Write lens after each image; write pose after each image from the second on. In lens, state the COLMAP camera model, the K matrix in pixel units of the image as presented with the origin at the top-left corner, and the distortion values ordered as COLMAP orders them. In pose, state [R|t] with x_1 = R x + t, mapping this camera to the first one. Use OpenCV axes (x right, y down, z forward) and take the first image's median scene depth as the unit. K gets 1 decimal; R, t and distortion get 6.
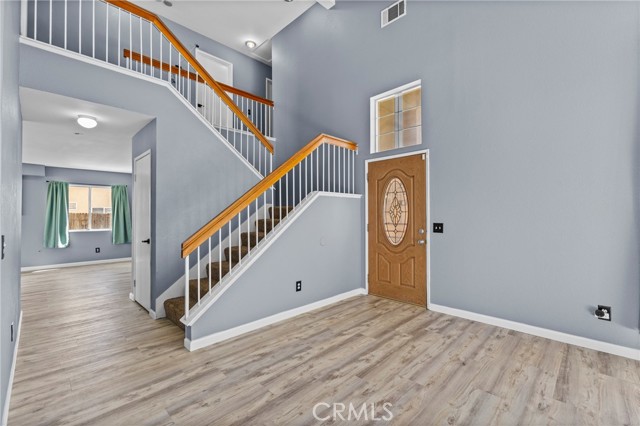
lens RADIAL K [[278.7, 0, 318.9], [0, 278.7, 209.5], [0, 0, 1]] dist [0.003450, -0.000225]
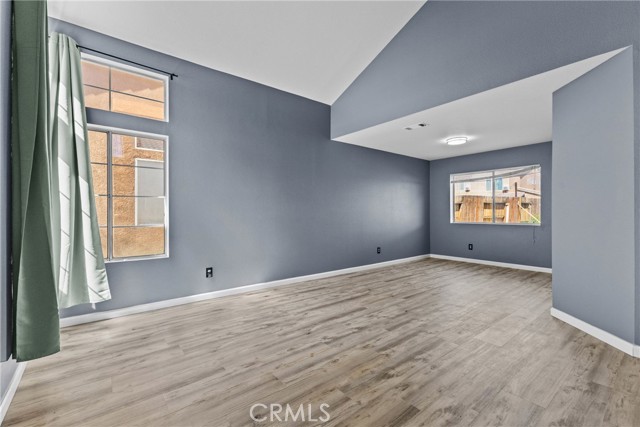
lens RADIAL K [[278.7, 0, 318.9], [0, 278.7, 210.0], [0, 0, 1]] dist [0.003450, -0.000225]
pose [[-0.993421, 0.011160, 0.113978, 0.260205], [0.007542, 0.999455, -0.032127, 0.070375], [-0.114274, -0.031056, -0.992964, 1.507413]]
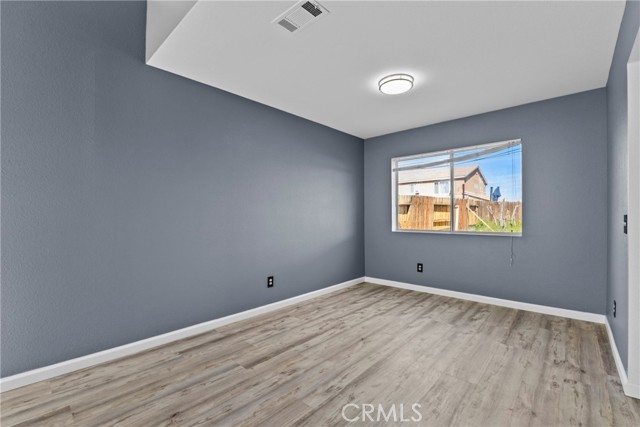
lens RADIAL K [[278.8, 0, 320.0], [0, 278.8, 213.5], [0, 0, 1]] dist [-0.033950, -0.000017]
pose [[-0.999182, 0.011555, -0.038765, -0.158566], [0.012717, 0.999473, -0.029875, 0.052067], [0.038399, -0.030344, -0.998802, 0.462357]]
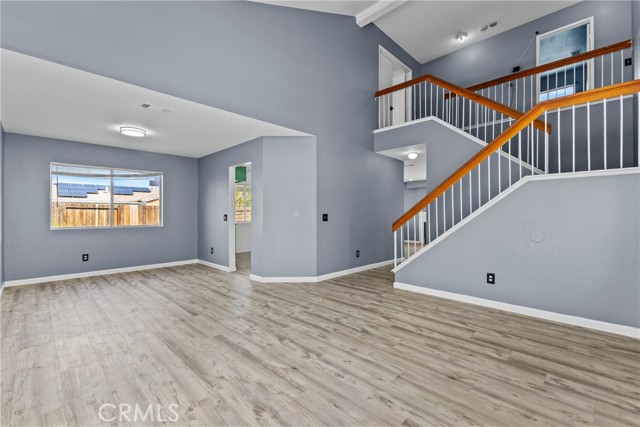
lens RADIAL K [[277.1, 0, 320.0], [0, 277.1, 213.5], [0, 0, 1]] dist [0.005724, -0.000015]
pose [[0.002617, 0.002927, -0.999992, 1.226660], [0.021644, 0.999761, 0.002983, 0.042516], [0.999762, -0.021652, 0.002553, 0.553487]]
